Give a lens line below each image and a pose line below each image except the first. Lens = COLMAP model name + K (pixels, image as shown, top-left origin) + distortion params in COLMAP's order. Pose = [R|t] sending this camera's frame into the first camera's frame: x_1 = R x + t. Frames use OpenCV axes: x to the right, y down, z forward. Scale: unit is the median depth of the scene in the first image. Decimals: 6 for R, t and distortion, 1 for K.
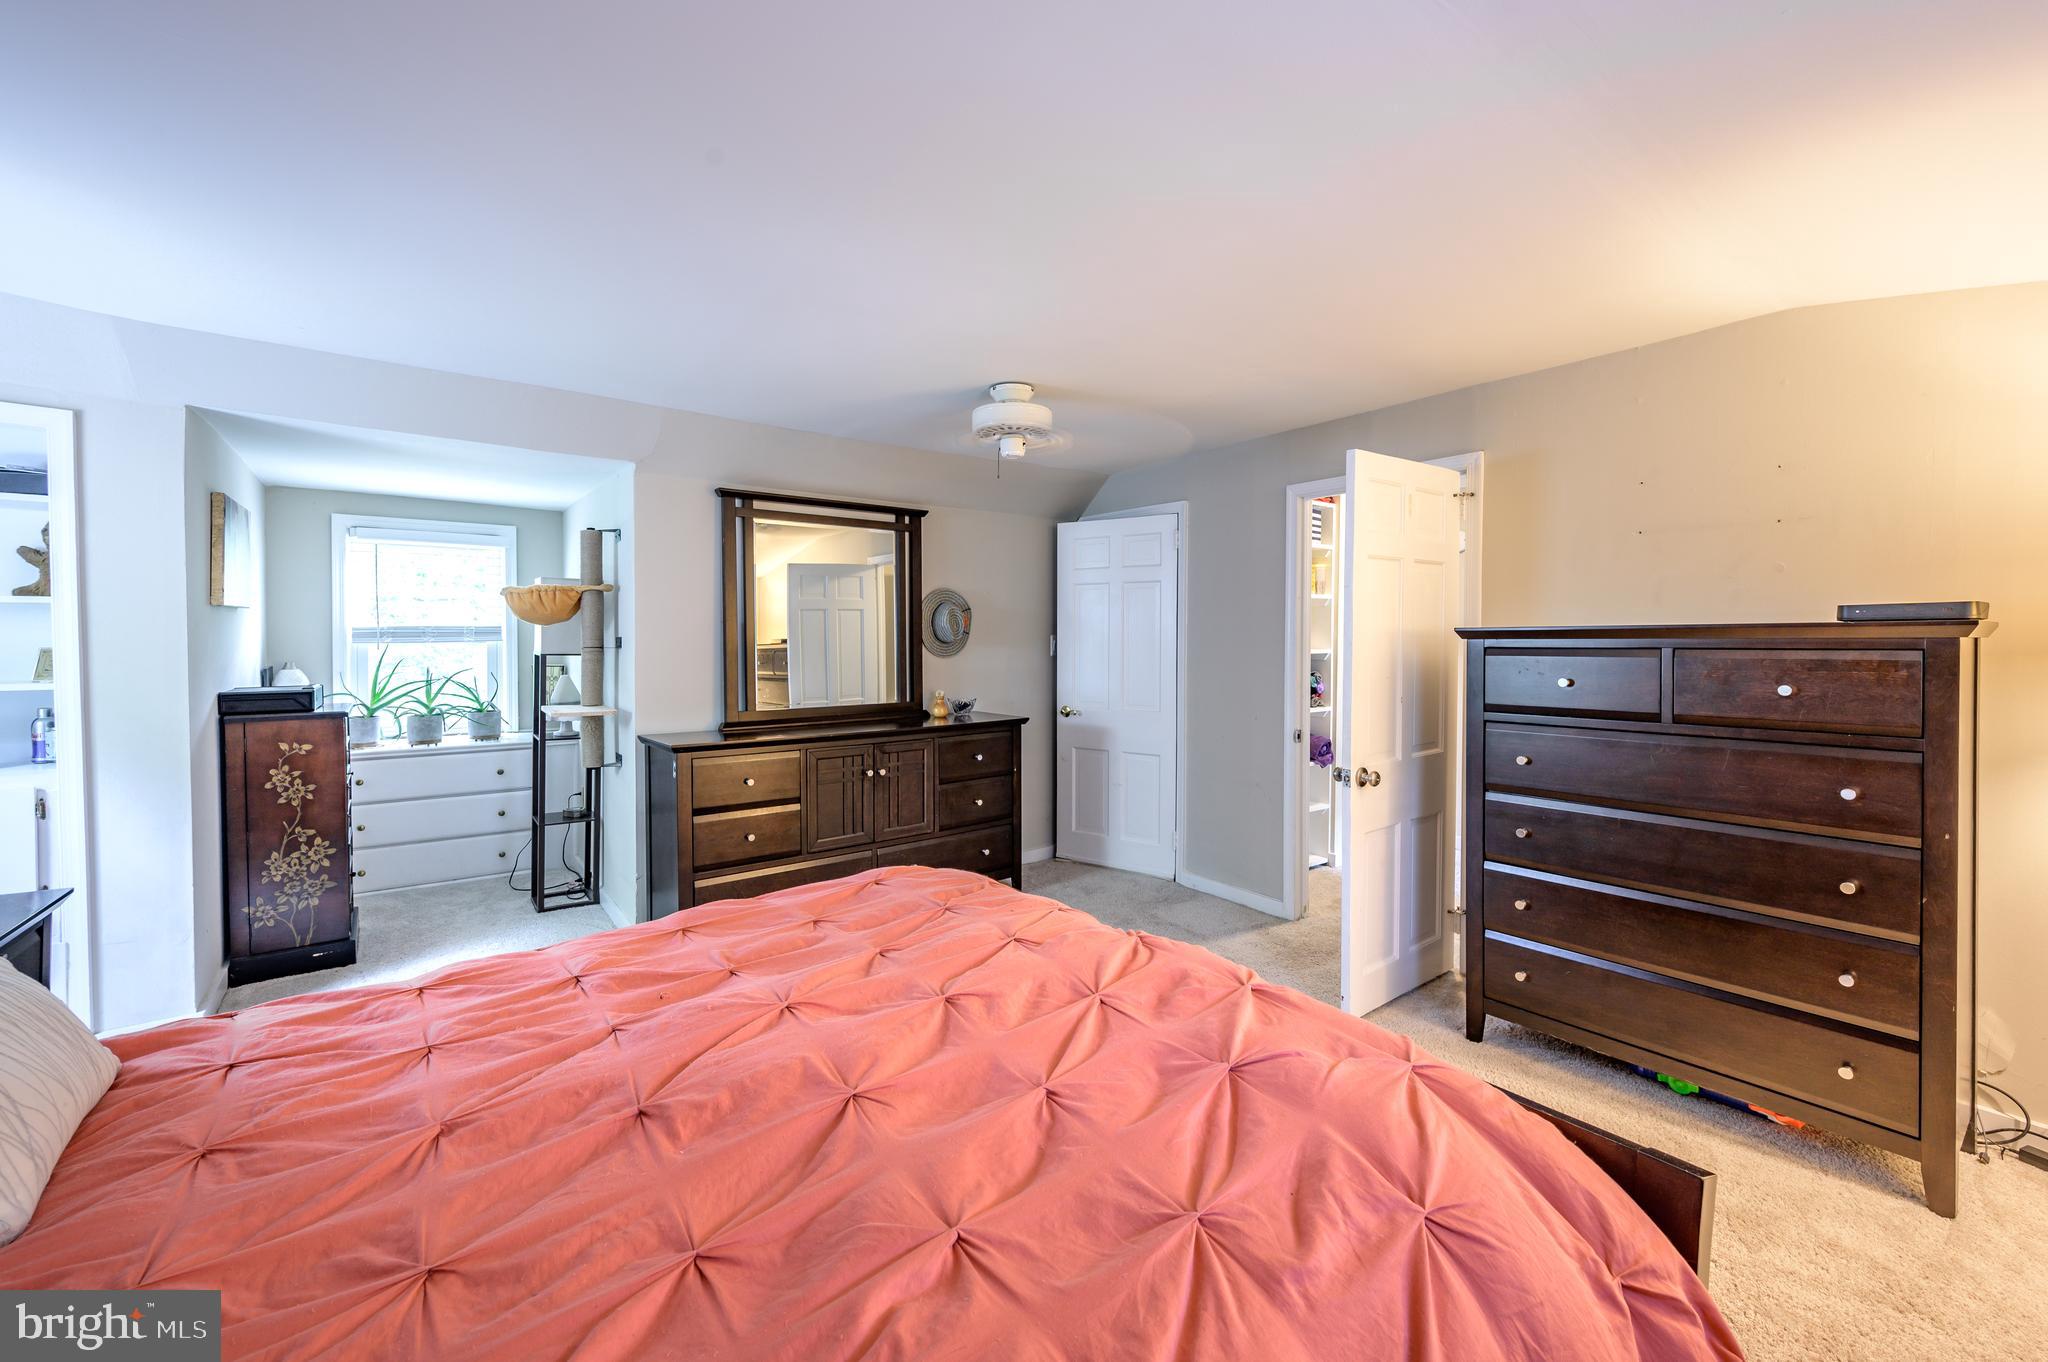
lens RADIAL K [[832.2, 0, 1046.2], [0, 832.2, 644.2], [0, 0, 1]] dist [-0.000306, -0.000073]
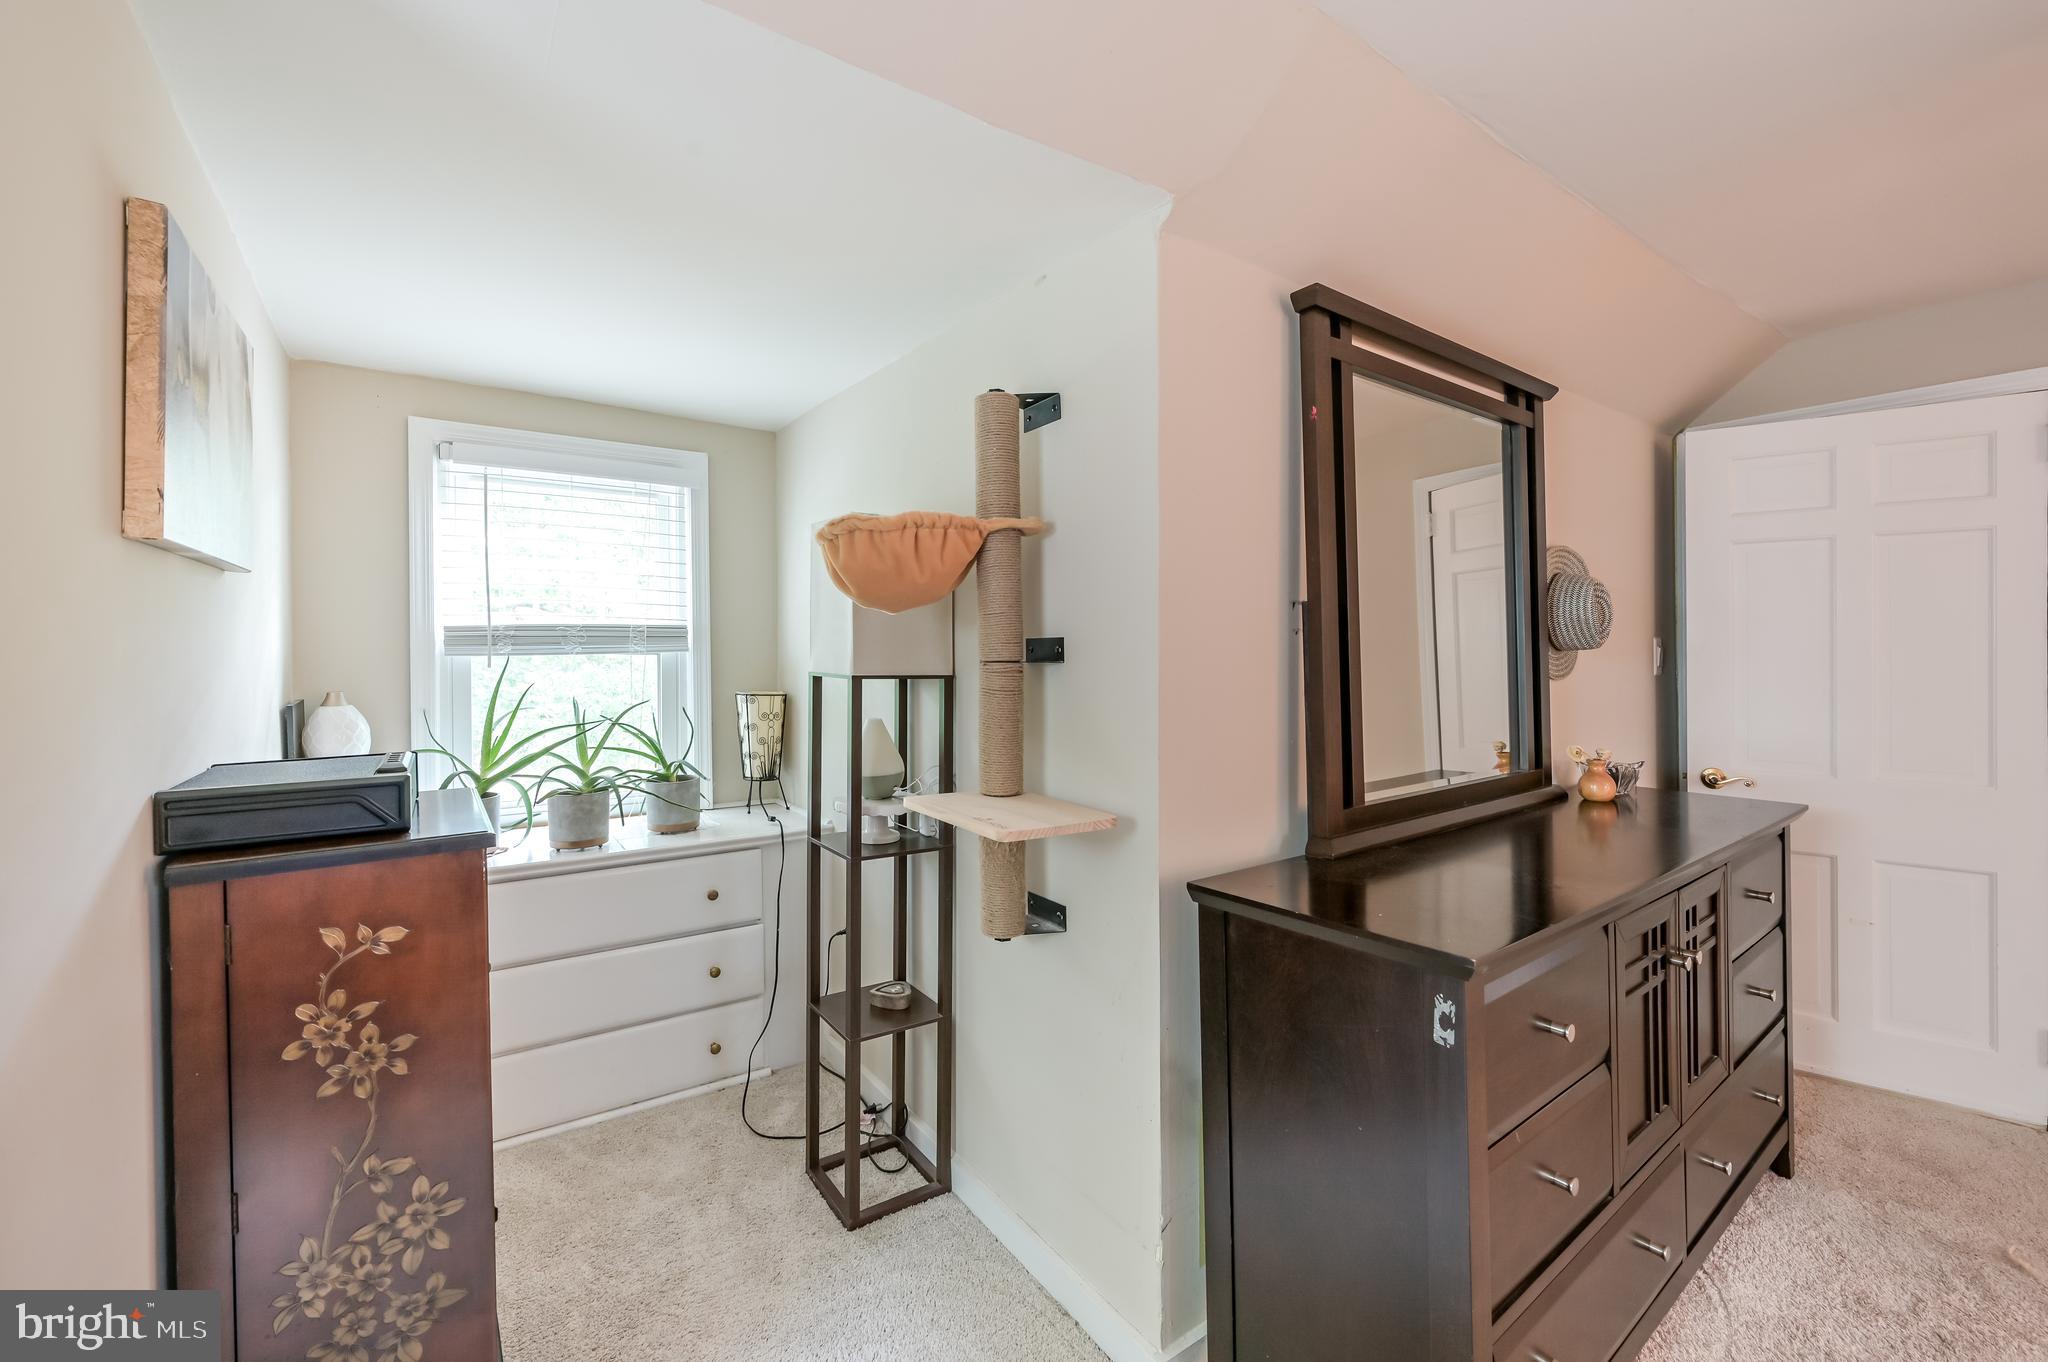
lens RADIAL K [[843.0, 0, 1017.6], [0, 843.0, 655.8], [0, 0, 1]] dist [-0.000229, 0.000078]
pose [[0.998896, -0.003535, -0.046838, -0.512594], [0.003399, 0.999990, -0.002976, 0.001991], [0.046848, 0.002814, 0.998898, 0.551895]]
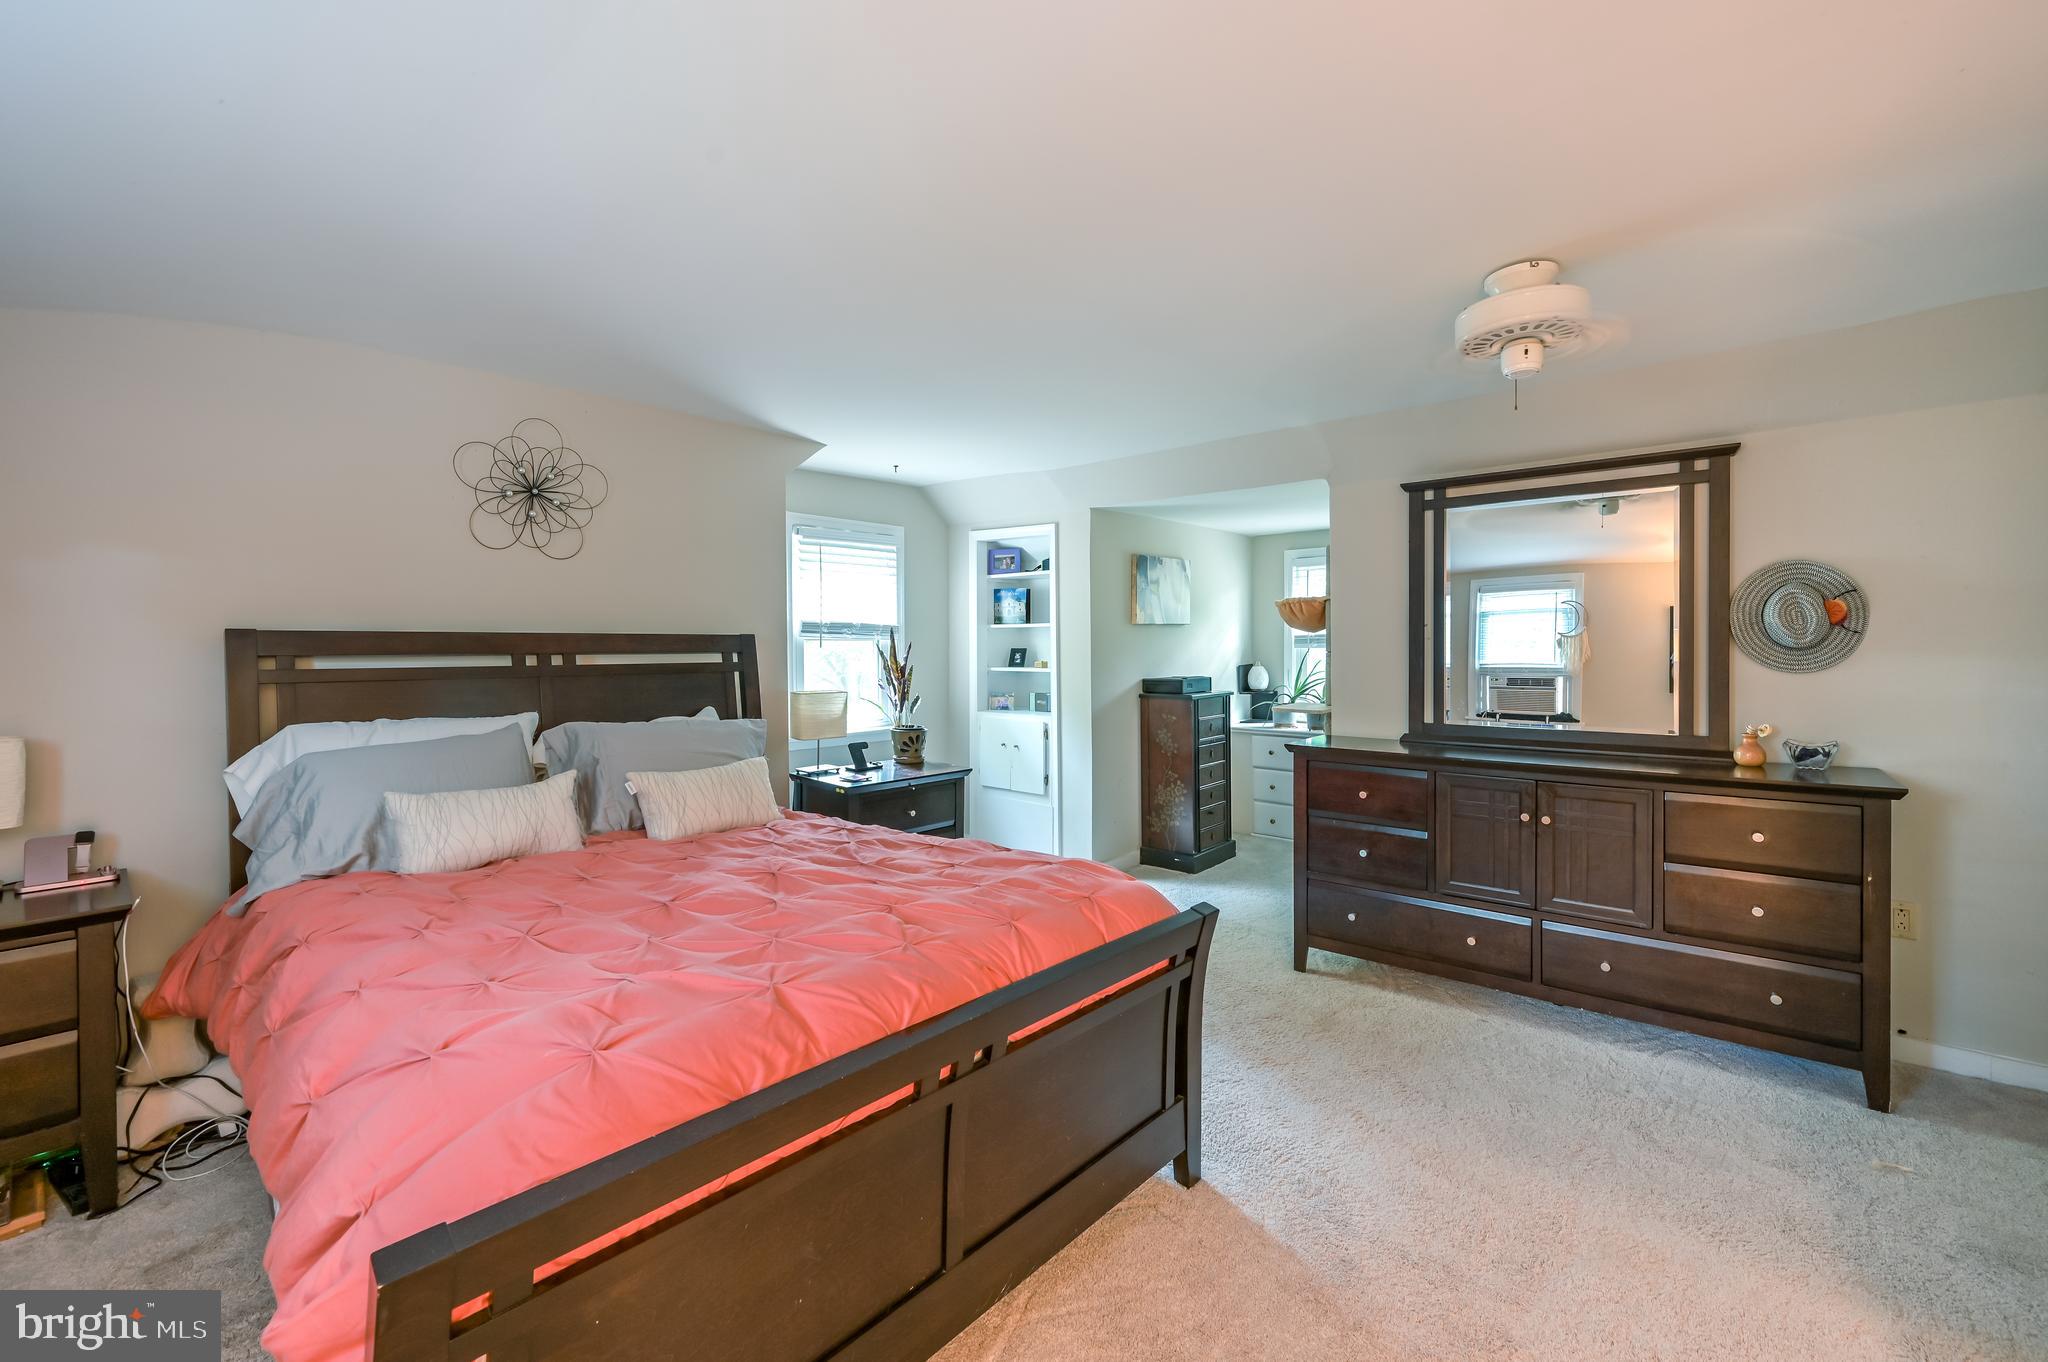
lens RADIAL K [[843.0, 0, 1017.6], [0, 843.0, 655.8], [0, 0, 1]] dist [-0.000229, 0.000078]
pose [[0.184334, 0.010912, -0.982803, 0.461393], [-0.002027, 0.999940, 0.010722, -0.002105], [0.982862, 0.000016, 0.184345, 0.387584]]
